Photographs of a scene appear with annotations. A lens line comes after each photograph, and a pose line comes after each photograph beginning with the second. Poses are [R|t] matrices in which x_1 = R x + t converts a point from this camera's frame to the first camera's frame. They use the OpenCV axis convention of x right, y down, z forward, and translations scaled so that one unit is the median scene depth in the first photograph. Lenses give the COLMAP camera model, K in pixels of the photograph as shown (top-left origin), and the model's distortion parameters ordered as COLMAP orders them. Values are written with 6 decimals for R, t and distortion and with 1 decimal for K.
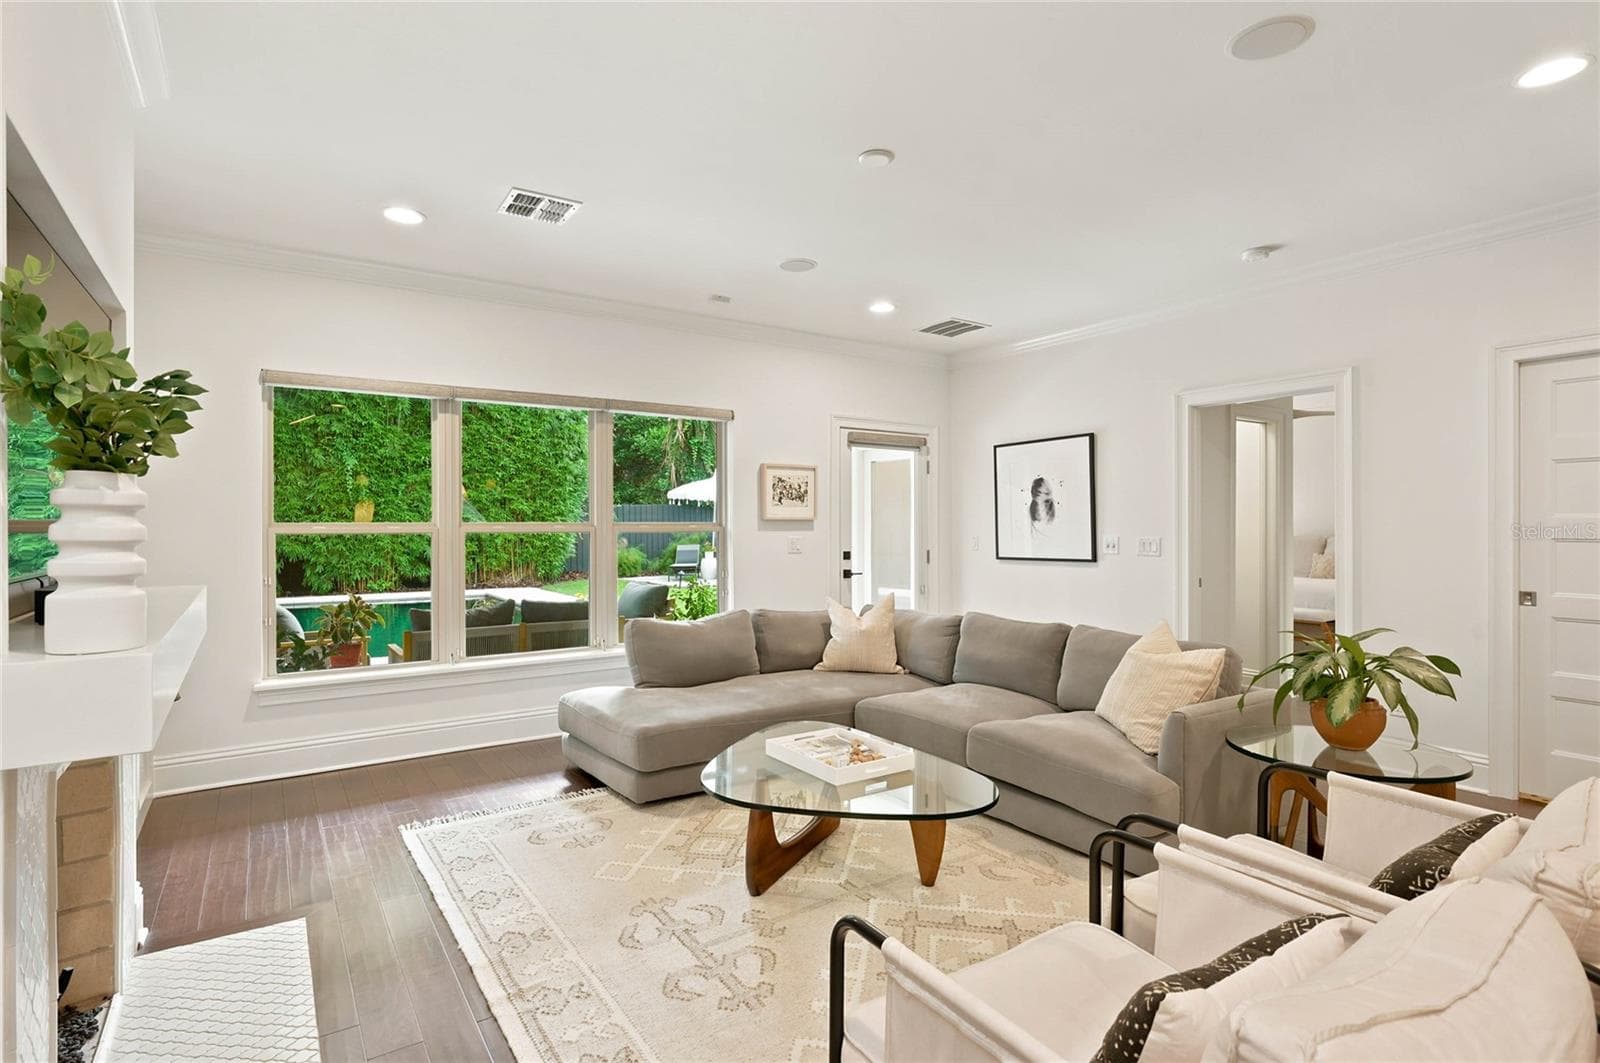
lens RADIAL K [[807.3, 0, 797.8], [0, 807.3, 533.8], [0, 0, 1]] dist [0.001735, 0.000065]
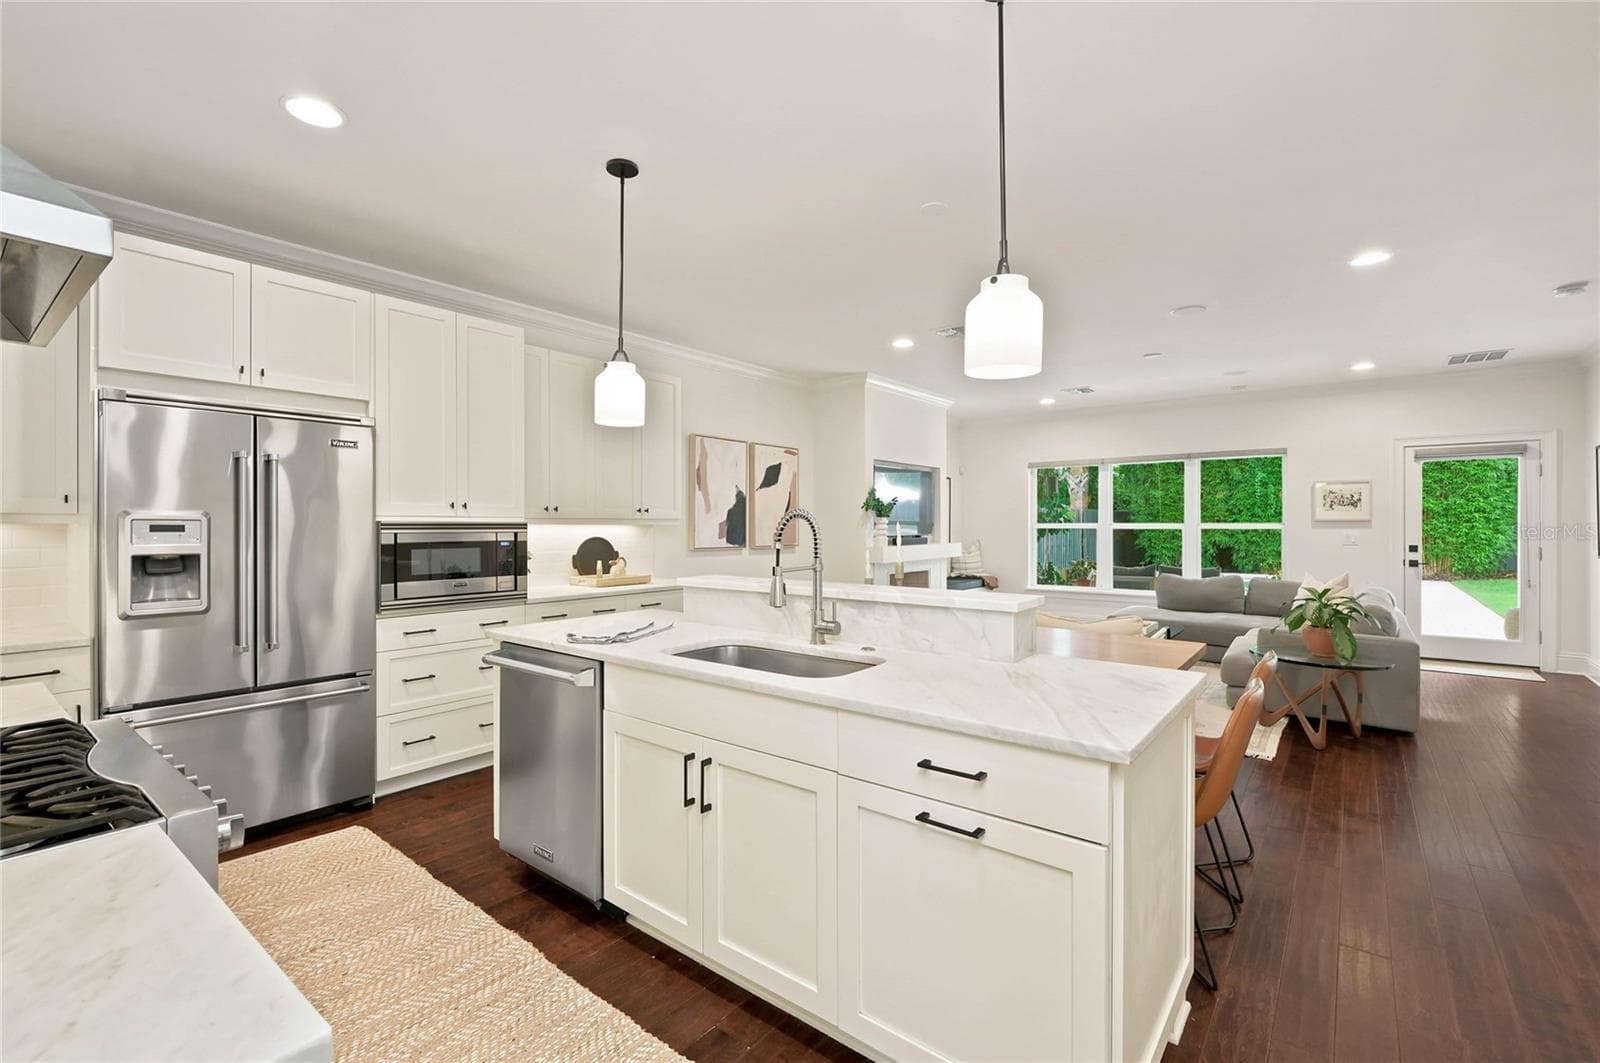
lens RADIAL K [[697.3, 0, 798.2], [0, 697.3, 526.8], [0, 0, 1]] dist [0.009879, -0.000253]
pose [[0.313543, 0.003576, -0.949567, 0.822925], [-0.005231, 0.999984, 0.002039, -0.004331], [0.949559, 0.004328, 0.313557, -0.248791]]
